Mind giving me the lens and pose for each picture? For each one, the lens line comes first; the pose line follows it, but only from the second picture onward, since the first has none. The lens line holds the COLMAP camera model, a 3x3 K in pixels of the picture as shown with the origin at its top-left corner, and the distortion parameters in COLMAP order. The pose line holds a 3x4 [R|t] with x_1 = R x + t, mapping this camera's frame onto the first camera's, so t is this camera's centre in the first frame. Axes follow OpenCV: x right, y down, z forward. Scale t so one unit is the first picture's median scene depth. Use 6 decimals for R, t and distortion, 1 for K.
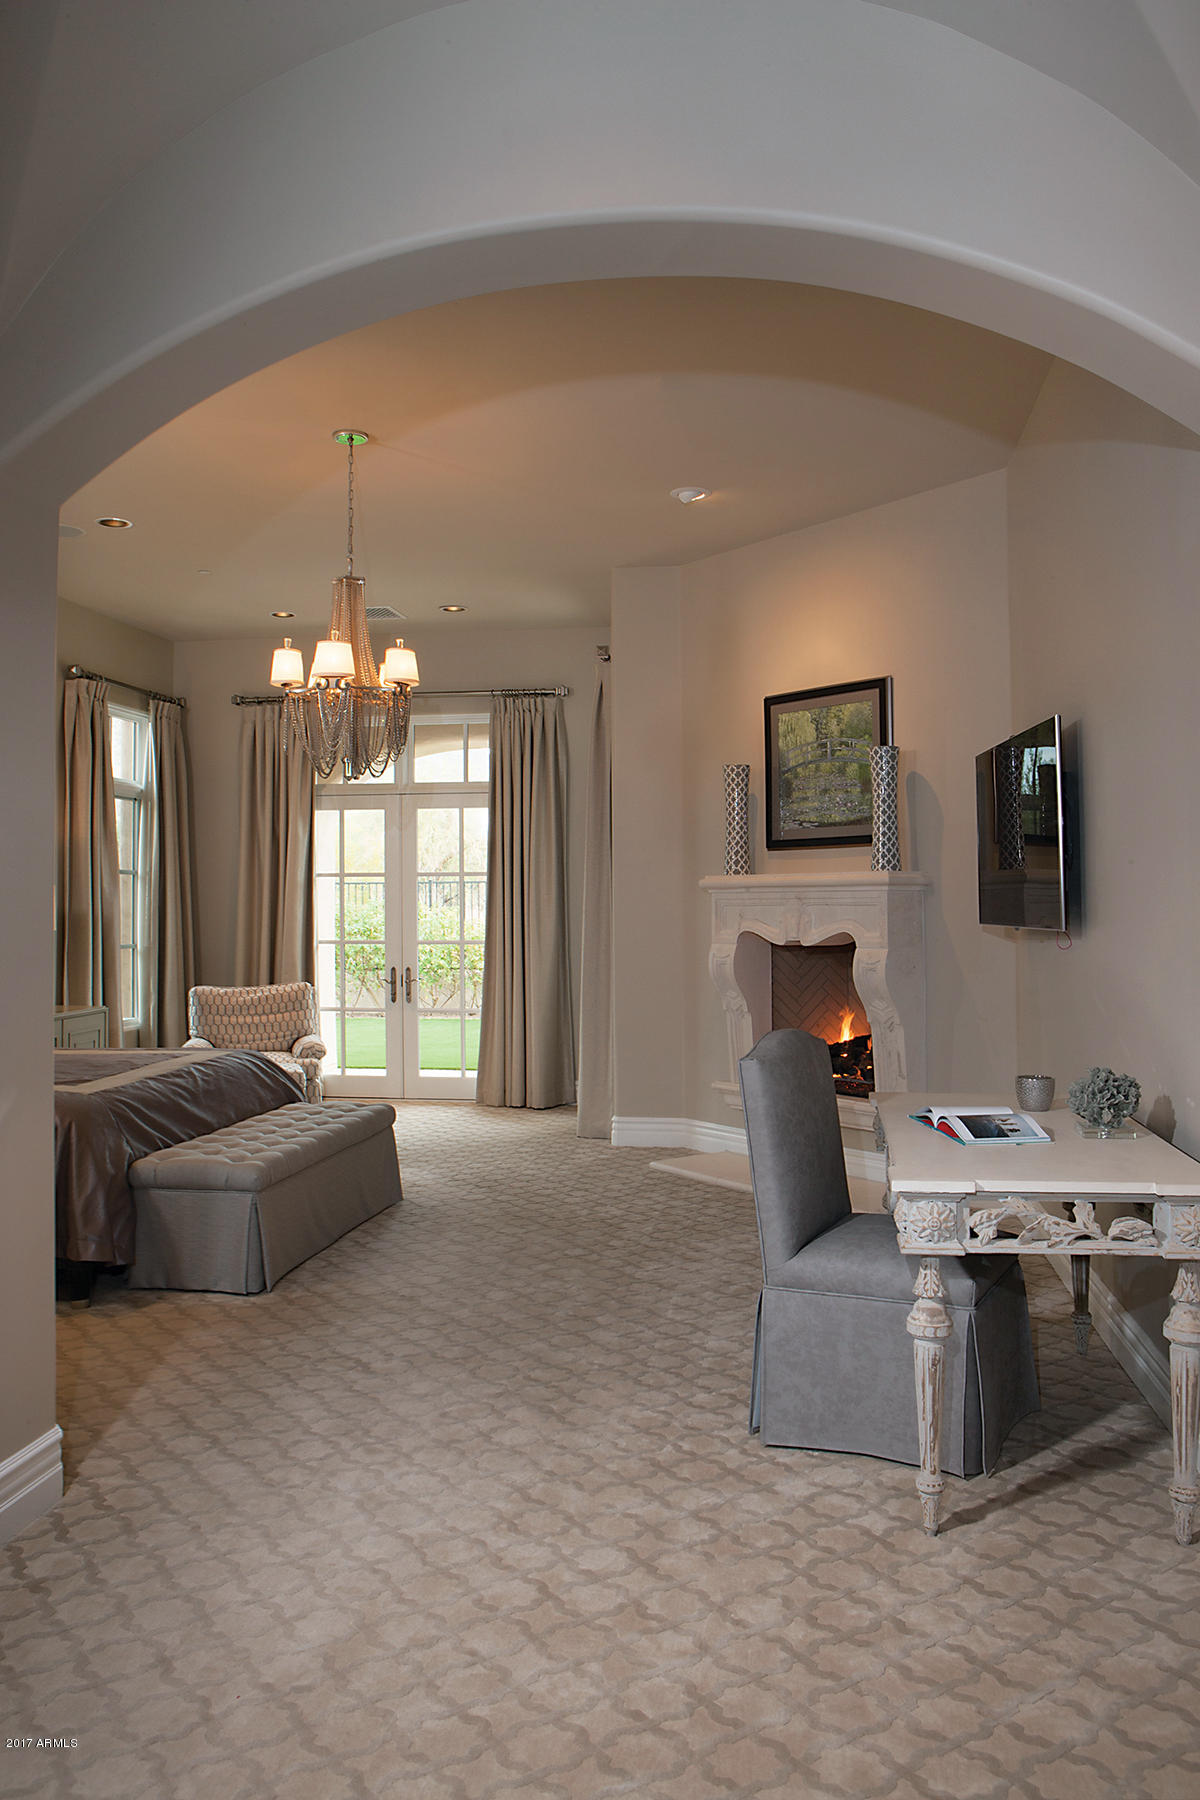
lens RADIAL K [[1333.2, 0, 599.0], [0, 1333.2, 882.7], [0, 0, 1]] dist [-0.019670, -0.022412]
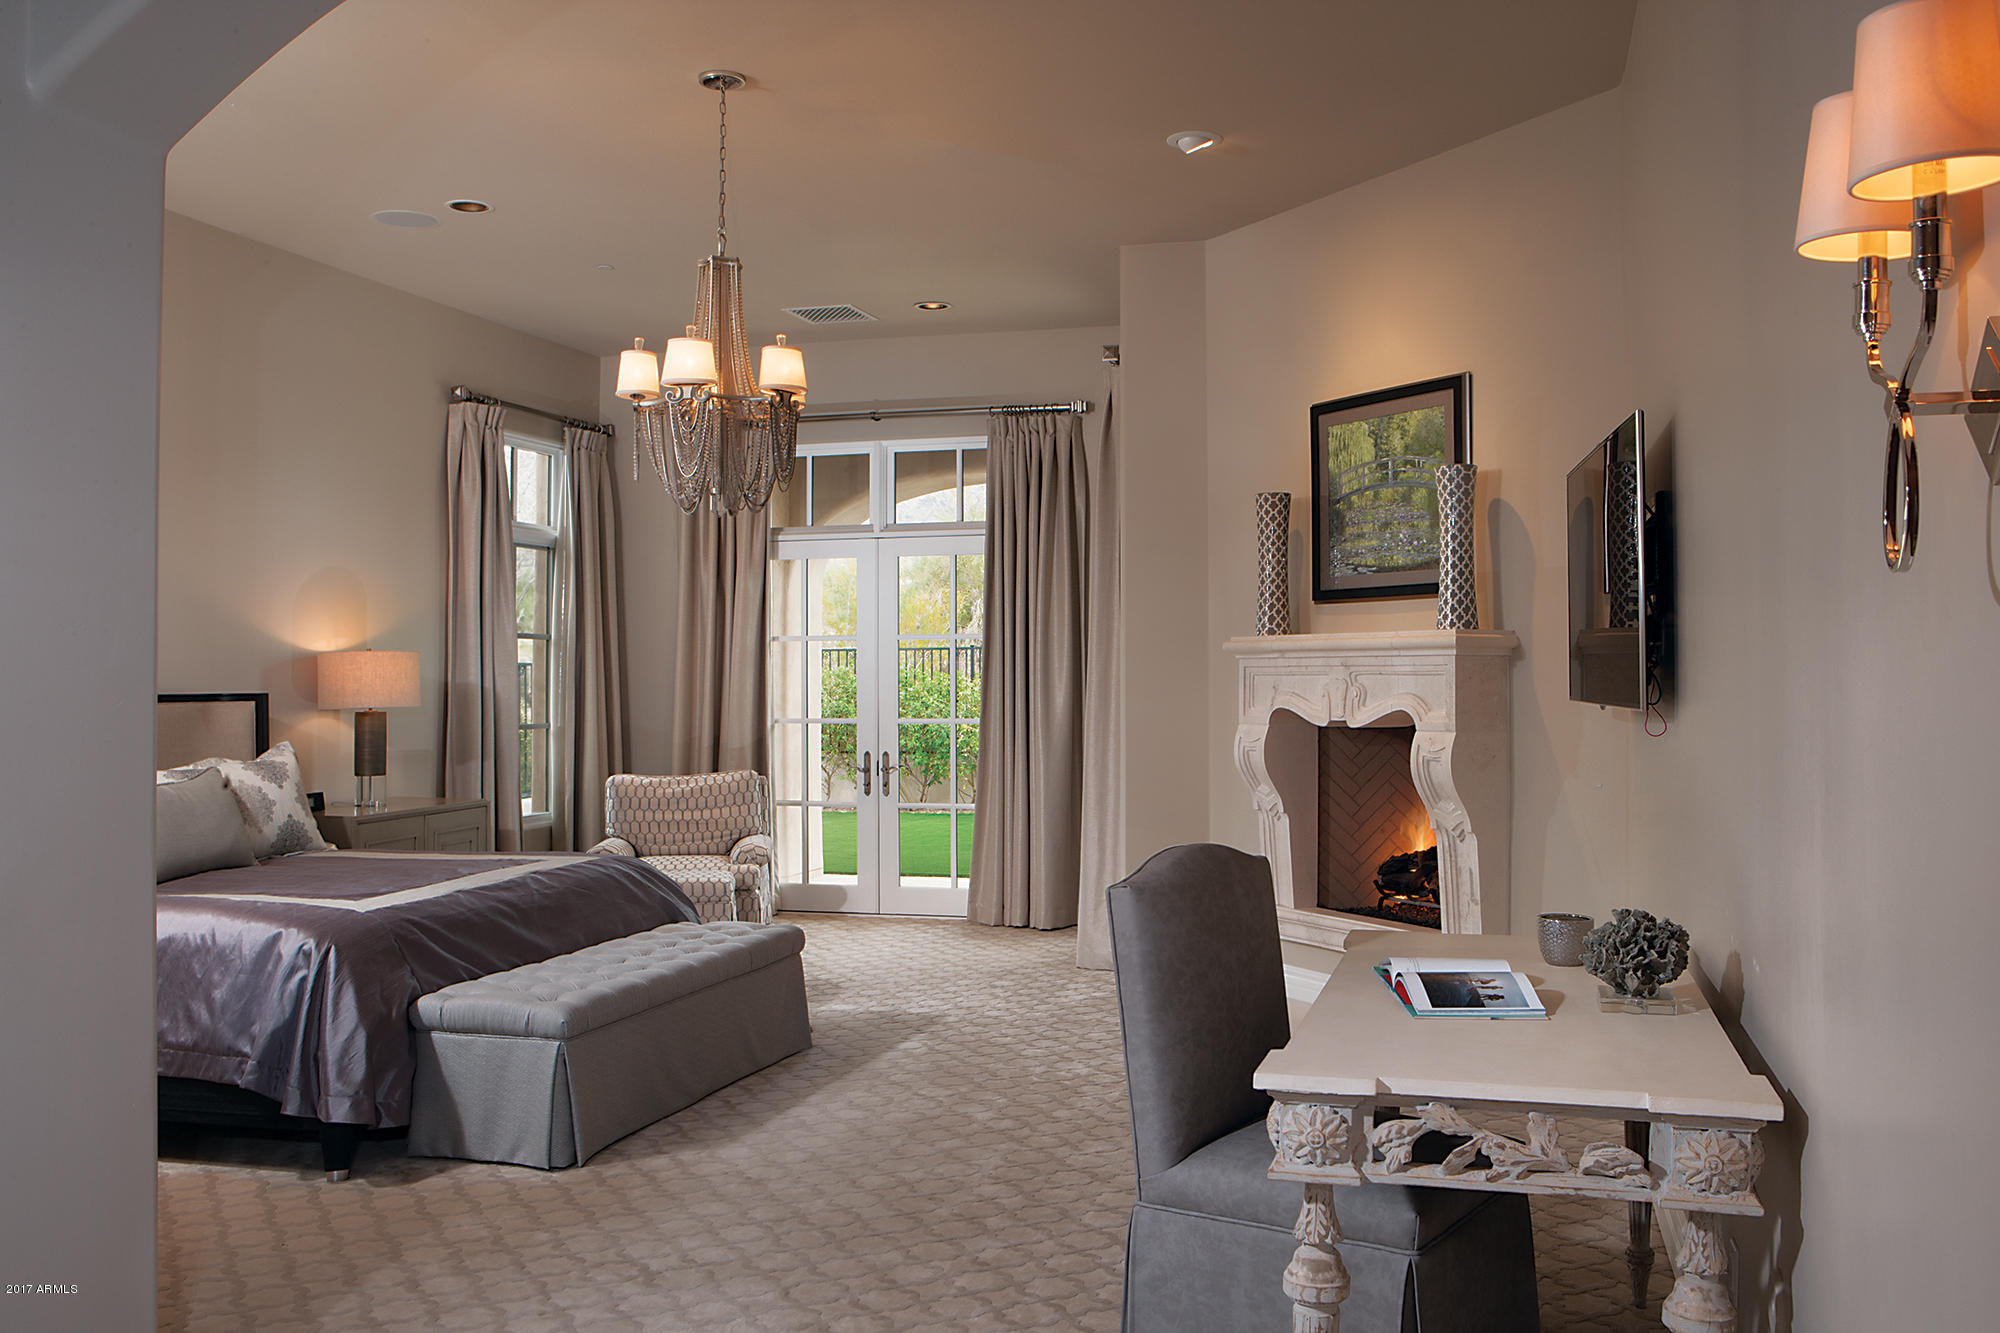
lens RADIAL K [[1594.9, 0, 1000.2], [0, 1594.9, 677.9], [0, 0, 1]] dist [-0.017467, 0.002249]
pose [[0.990555, -0.000810, -0.137111, 0.104968], [0.003311, 0.999832, 0.018009, 0.001888], [0.137074, -0.018293, 0.990392, 0.087124]]
